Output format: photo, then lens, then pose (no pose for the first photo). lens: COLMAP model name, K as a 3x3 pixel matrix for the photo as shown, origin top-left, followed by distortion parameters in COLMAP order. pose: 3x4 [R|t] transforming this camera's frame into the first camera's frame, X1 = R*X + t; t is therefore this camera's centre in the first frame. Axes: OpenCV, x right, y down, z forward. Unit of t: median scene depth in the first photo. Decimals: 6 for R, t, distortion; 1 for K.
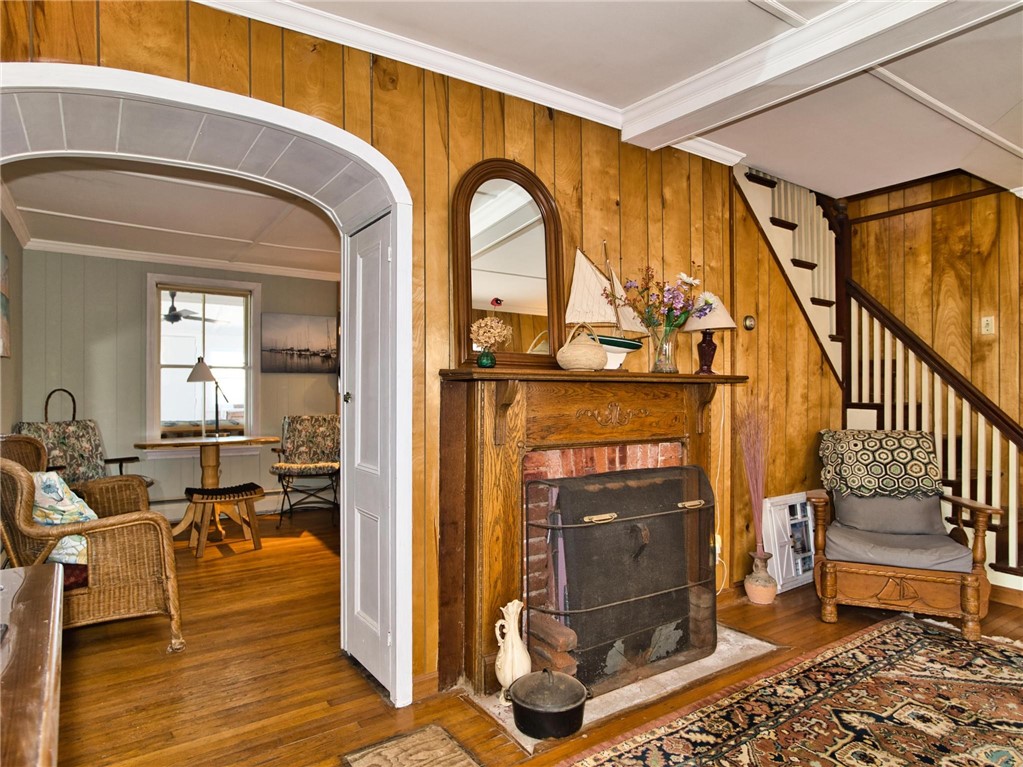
lens RADIAL K [[628.5, 0, 508.8], [0, 628.5, 389.2], [0, 0, 1]] dist [-0.041499, 0.025834]
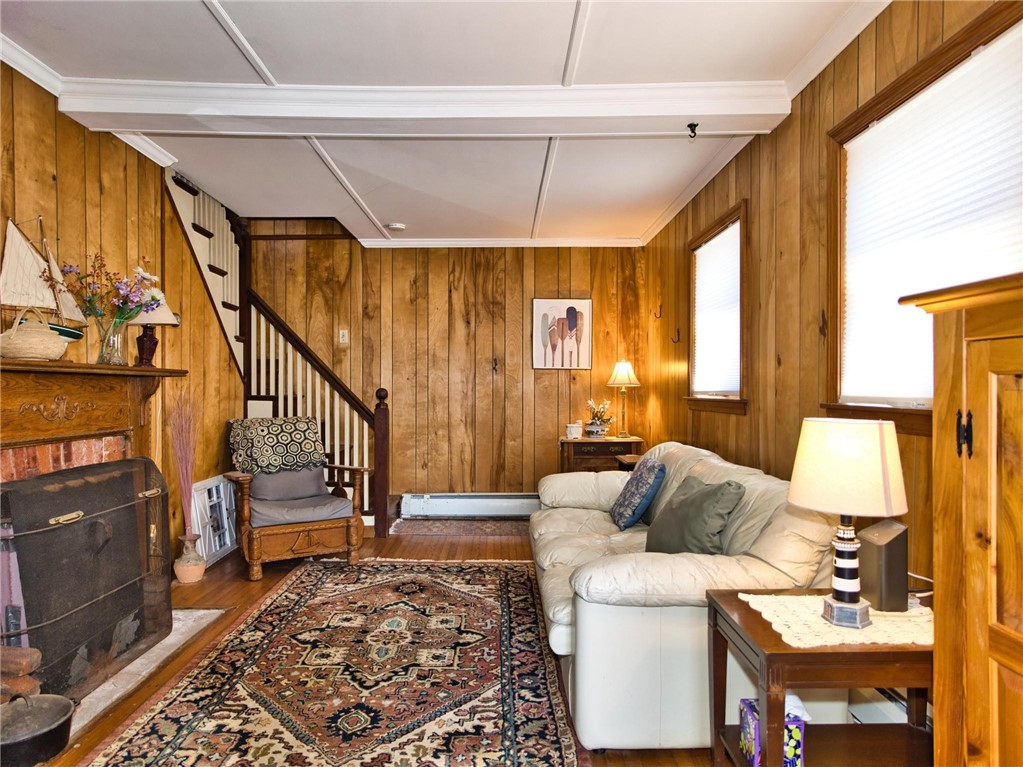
lens RADIAL K [[621.0, 0, 510.7], [0, 621.0, 390.2], [0, 0, 1]] dist [-0.048439, 0.033519]
pose [[0.541605, -0.004629, 0.840620, -0.238650], [-0.000641, 0.999982, 0.005920, 0.007688], [-0.840633, -0.003745, 0.541592, -0.046242]]
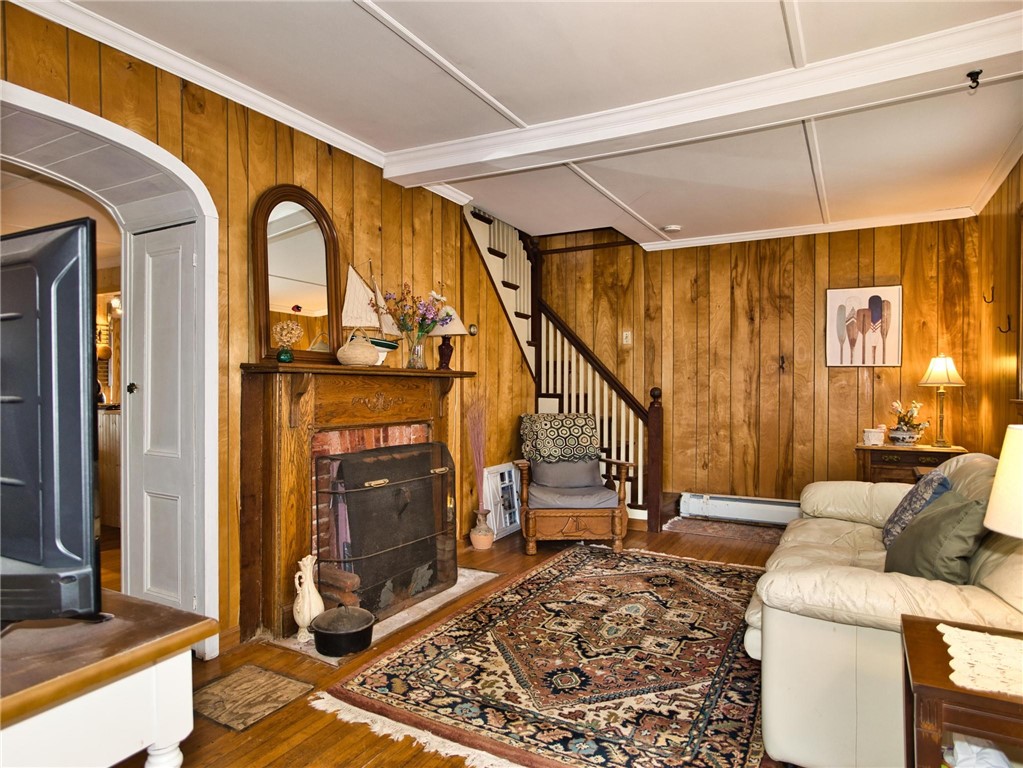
lens RADIAL K [[628.5, 0, 508.8], [0, 628.5, 389.7], [0, 0, 1]] dist [-0.041499, 0.025834]
pose [[0.888889, -0.001221, 0.458121, -0.179245], [-0.002747, 0.999964, 0.007995, 0.005898], [-0.458114, -0.008365, 0.888854, -0.221949]]
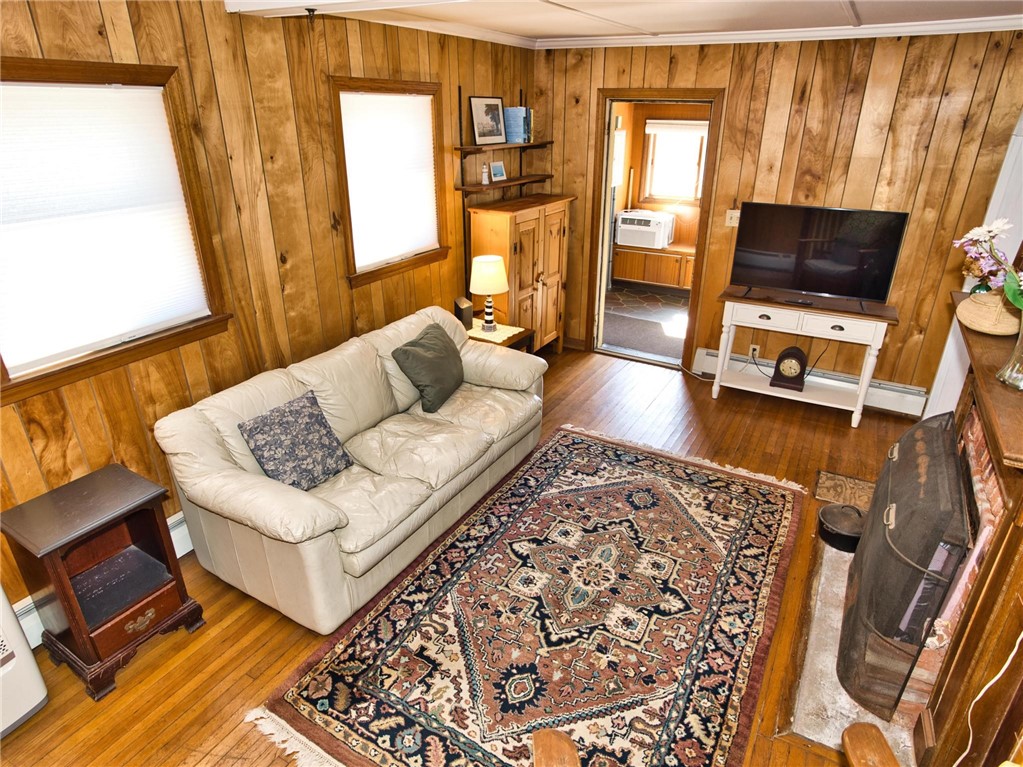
lens RADIAL K [[614.6, 0, 505.2], [0, 614.6, 390.9], [0, 0, 1]] dist [-0.051620, 0.027579]
pose [[-0.899887, 0.185000, -0.394940, 1.035161], [0.005404, 0.910232, 0.414064, -0.291574], [0.436089, 0.370477, -0.820105, 1.389090]]
